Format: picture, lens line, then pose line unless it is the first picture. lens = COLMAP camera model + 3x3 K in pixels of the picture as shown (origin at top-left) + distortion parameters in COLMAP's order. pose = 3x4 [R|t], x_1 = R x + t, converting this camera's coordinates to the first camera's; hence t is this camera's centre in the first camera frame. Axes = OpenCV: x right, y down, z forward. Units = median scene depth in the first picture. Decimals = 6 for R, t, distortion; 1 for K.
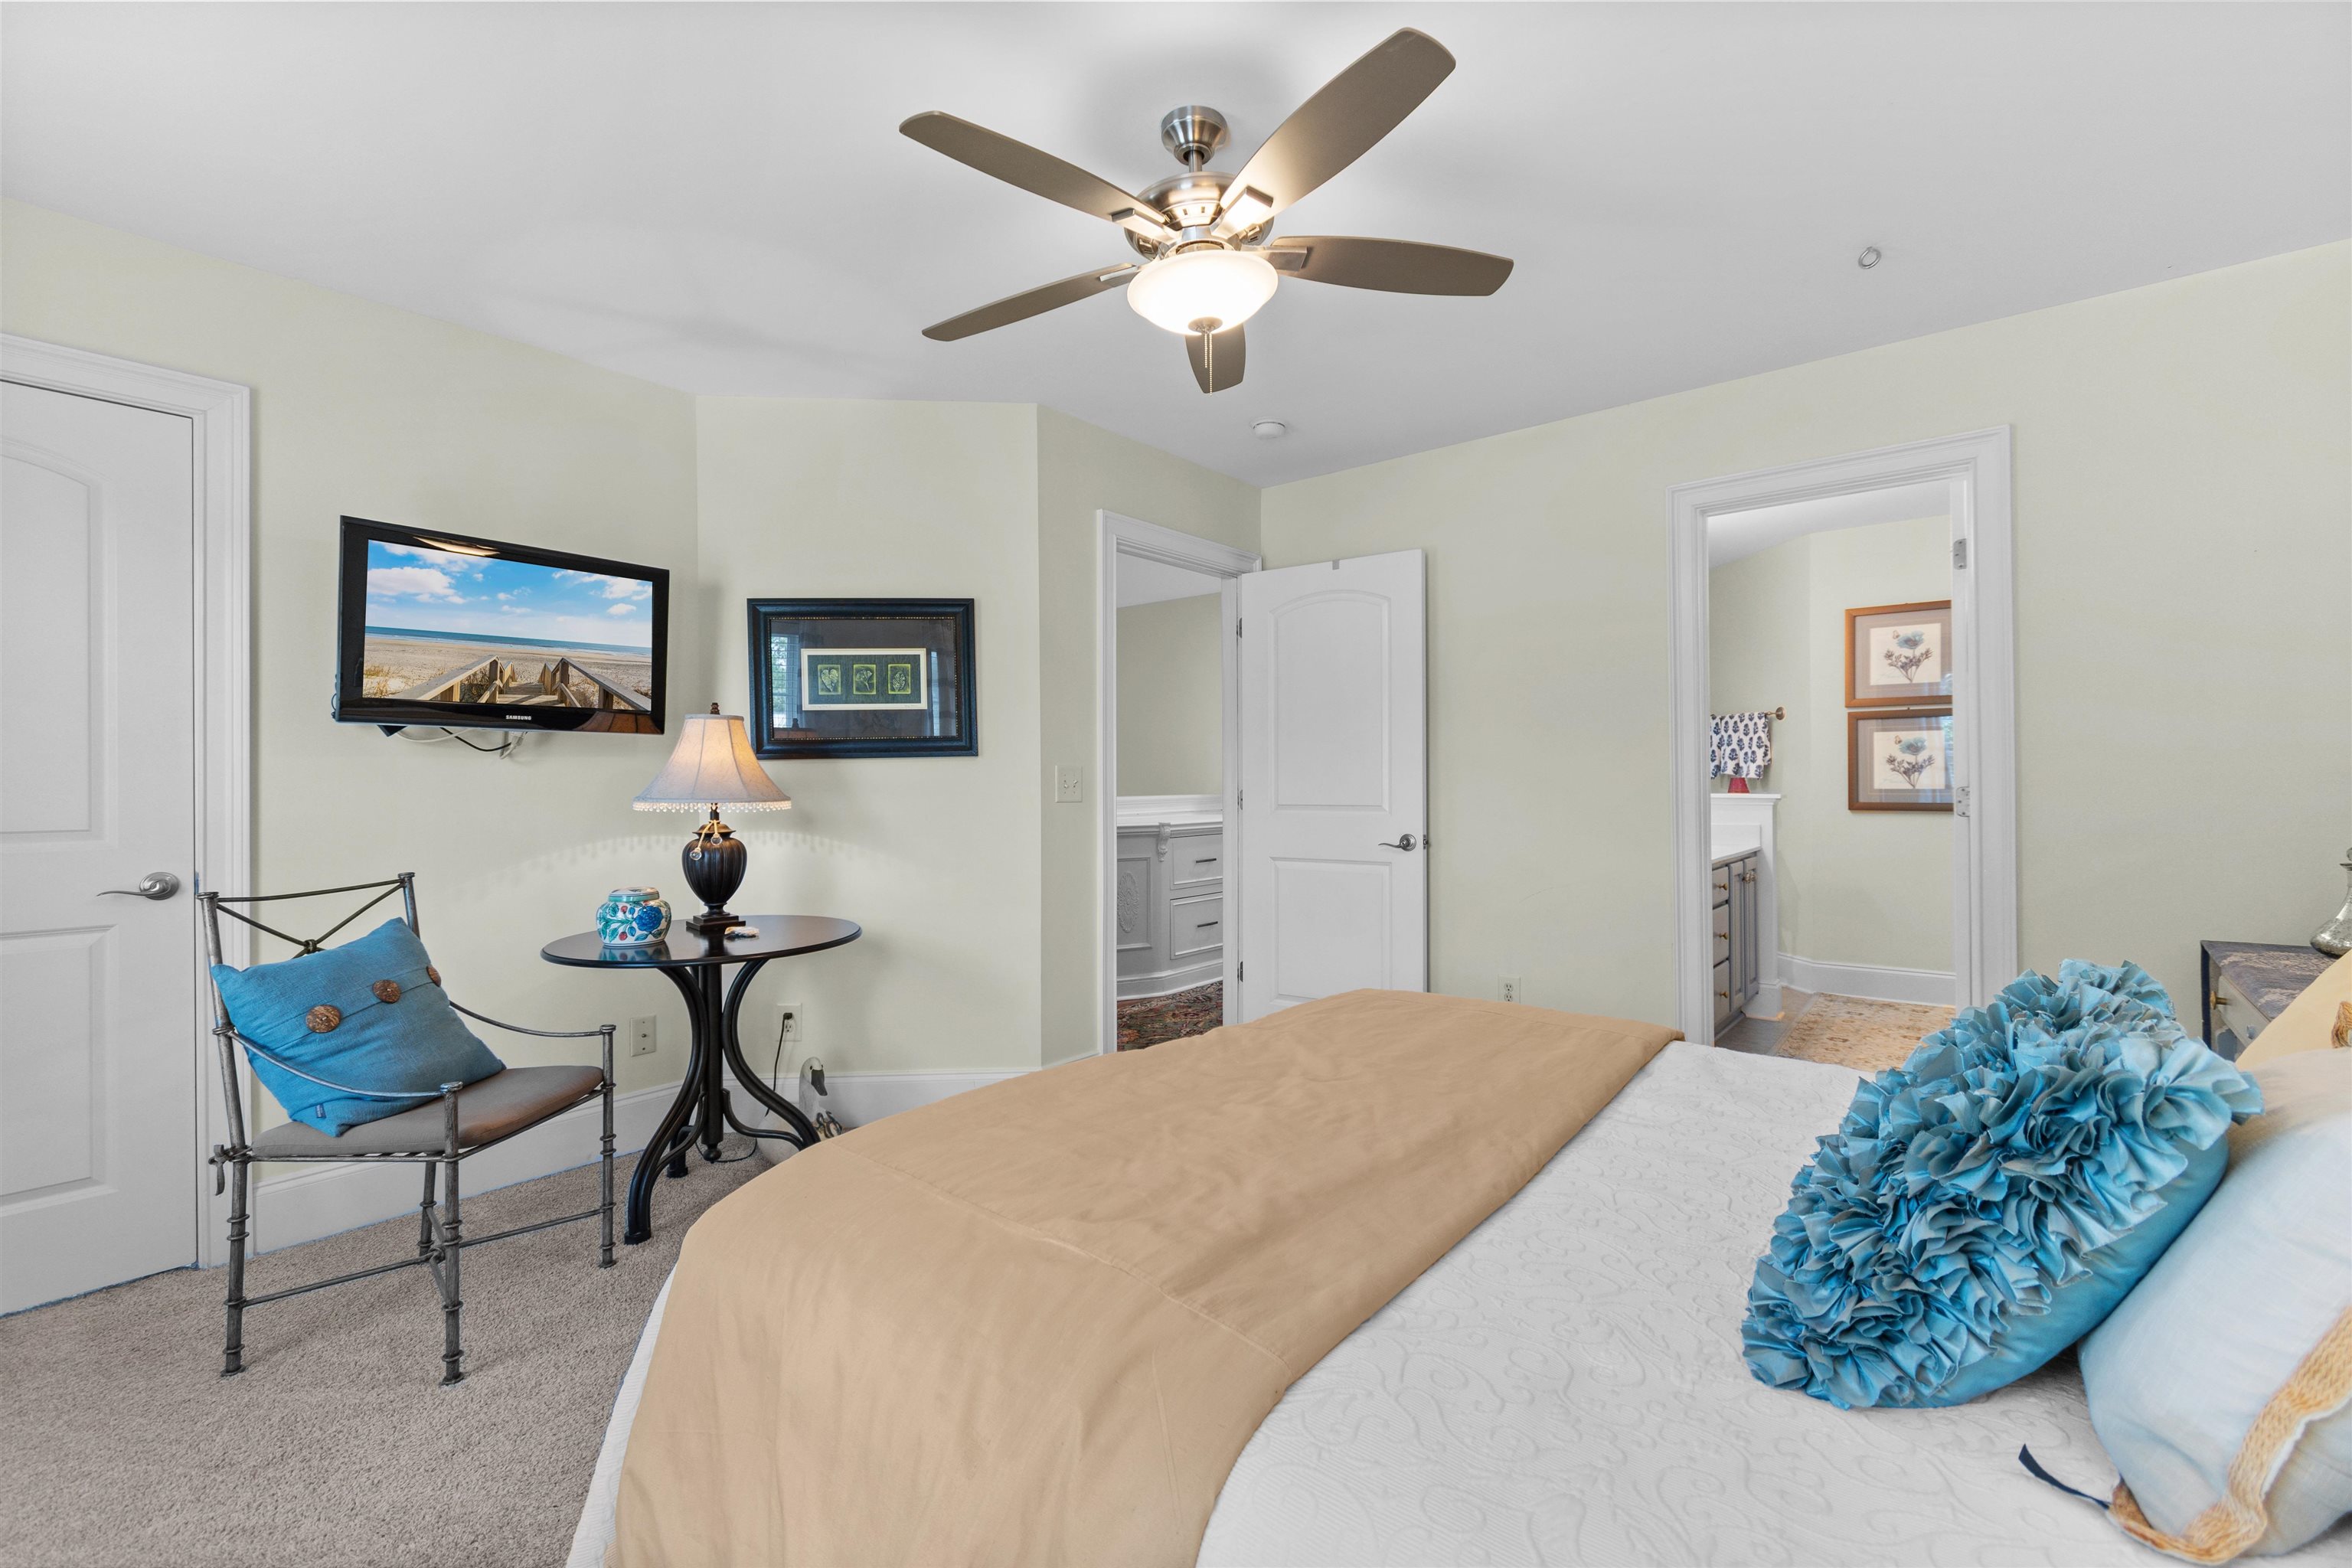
lens RADIAL K [[1028.4, 0, 1191.4], [0, 1028.4, 777.0], [0, 0, 1]] dist [0.003780, 0.000179]
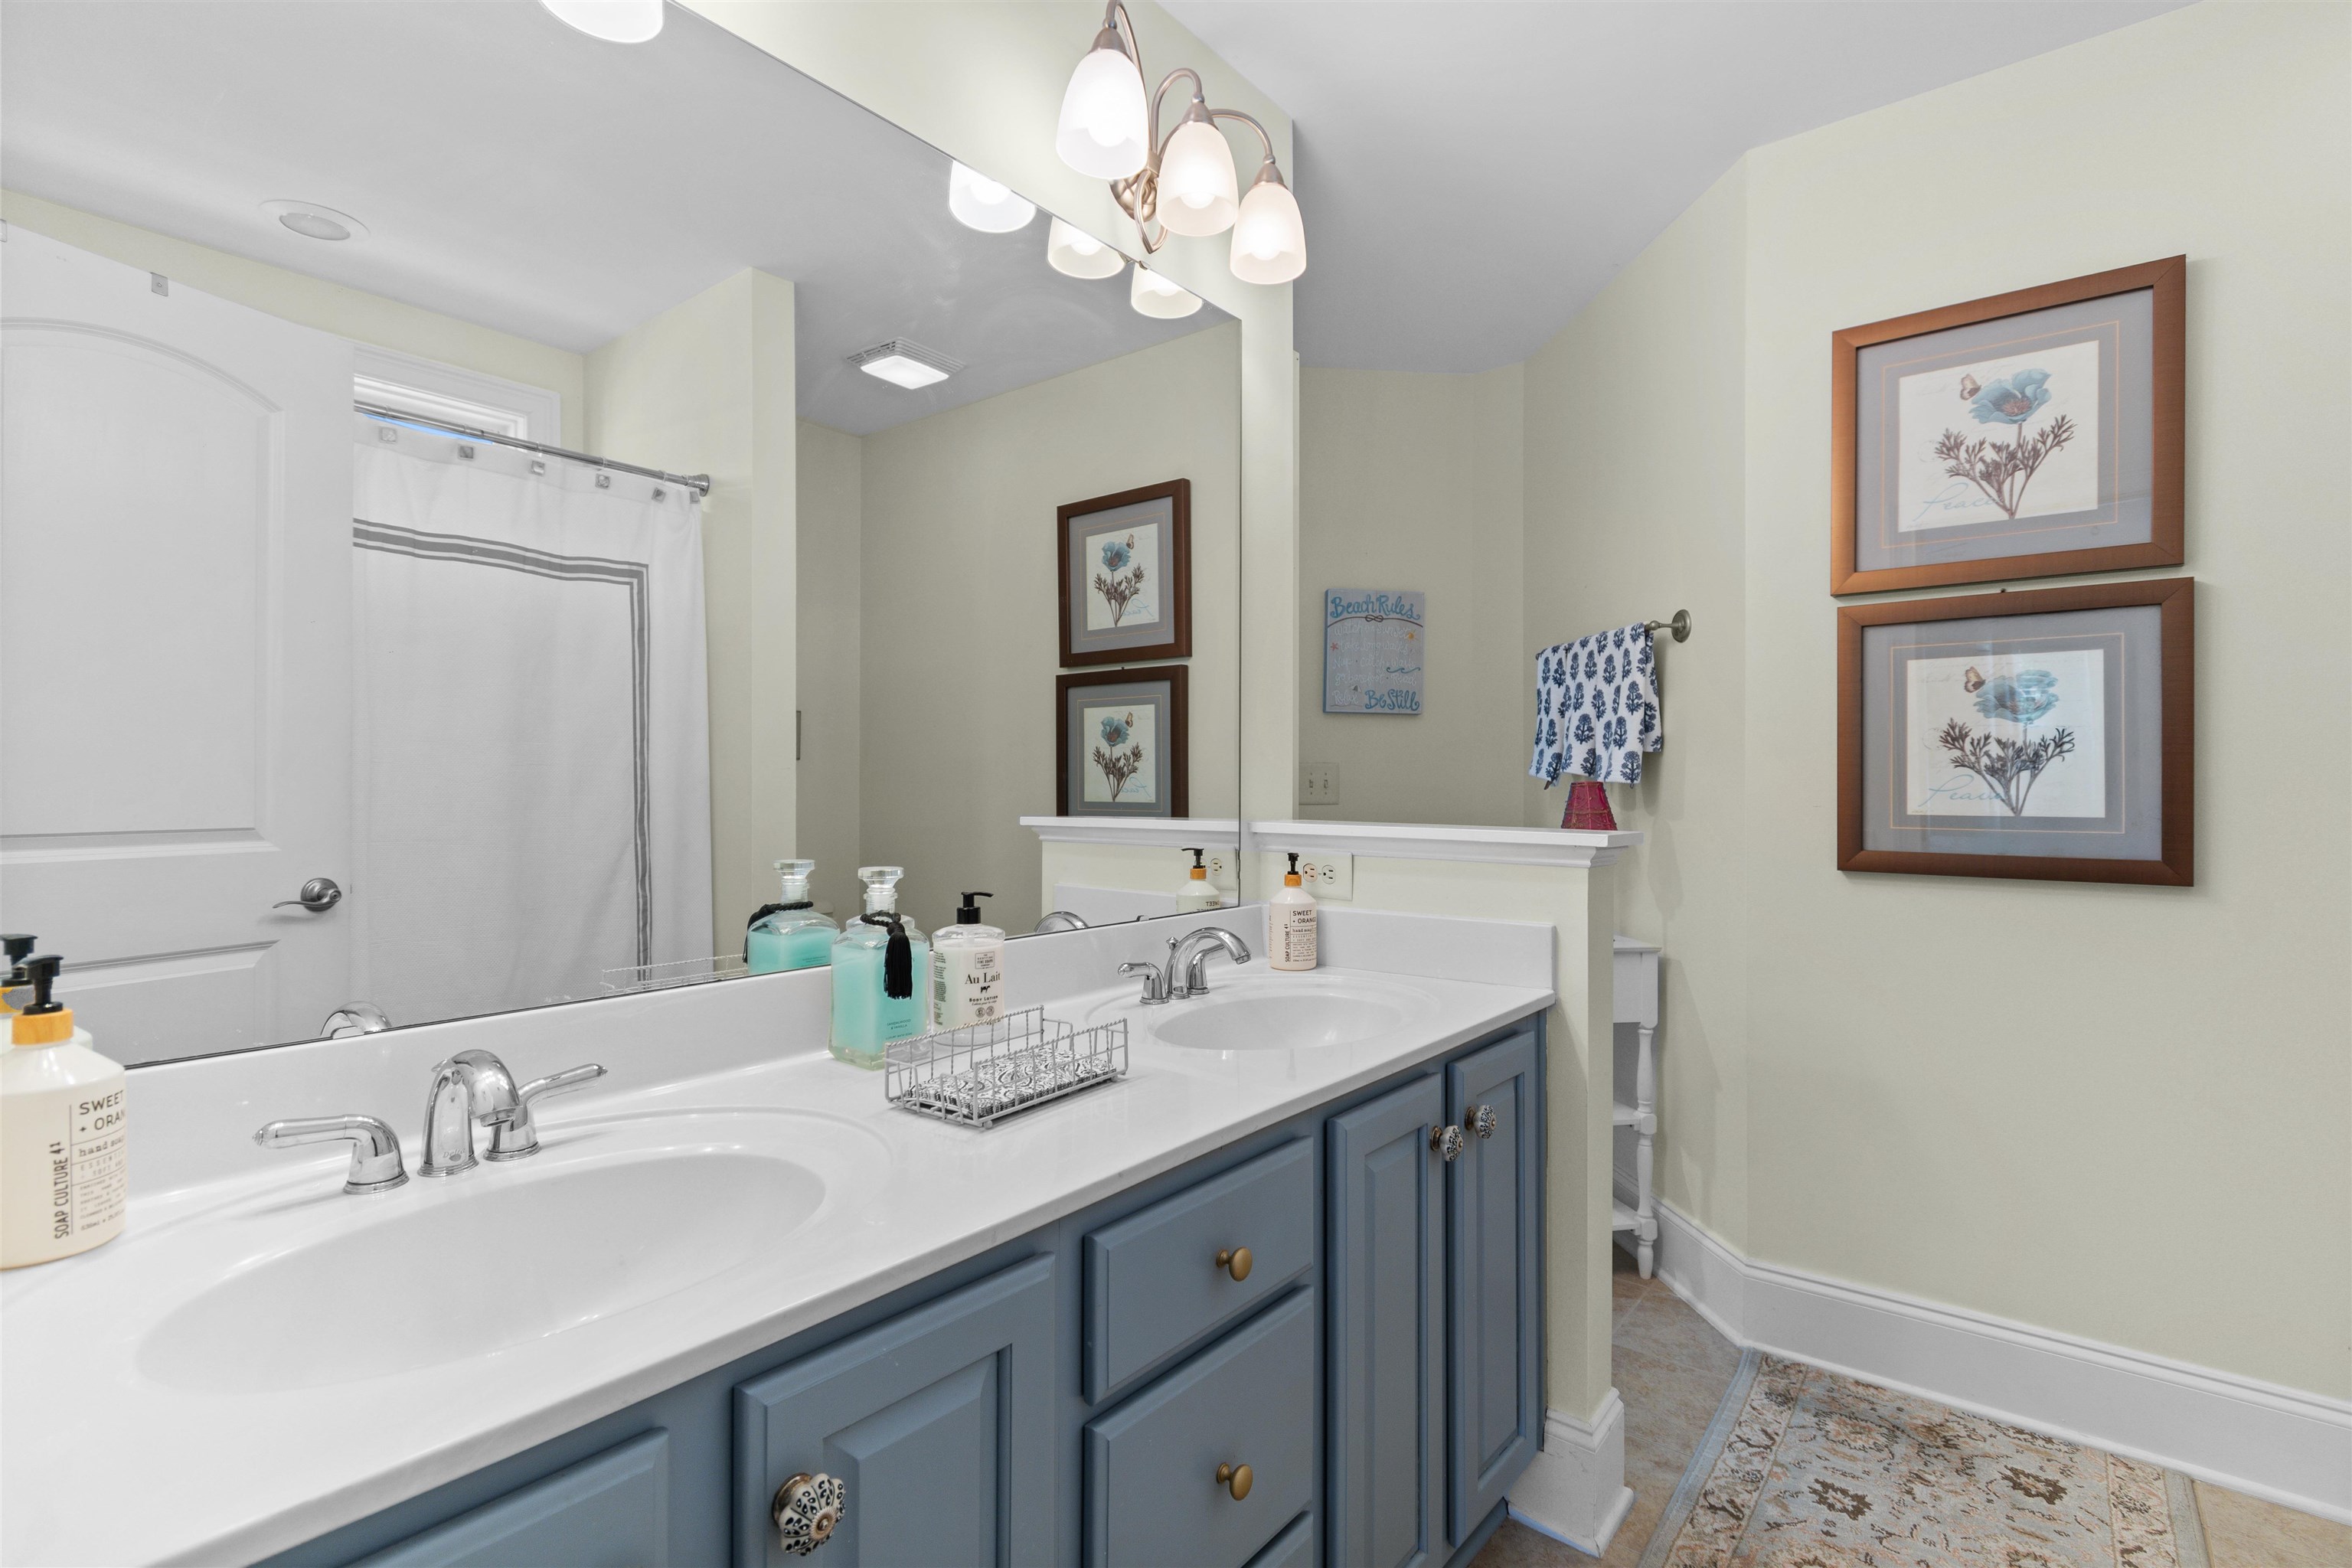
lens RADIAL K [[1118.5, 0, 1175.0], [0, 1118.5, 777.9], [0, 0, 1]] dist [0.001067, -0.001095]
pose [[0.999939, 0.004605, 0.010043, 0.364230], [-0.004575, 0.999985, -0.003076, 0.001187], [-0.010057, 0.003030, 0.999945, 0.553606]]
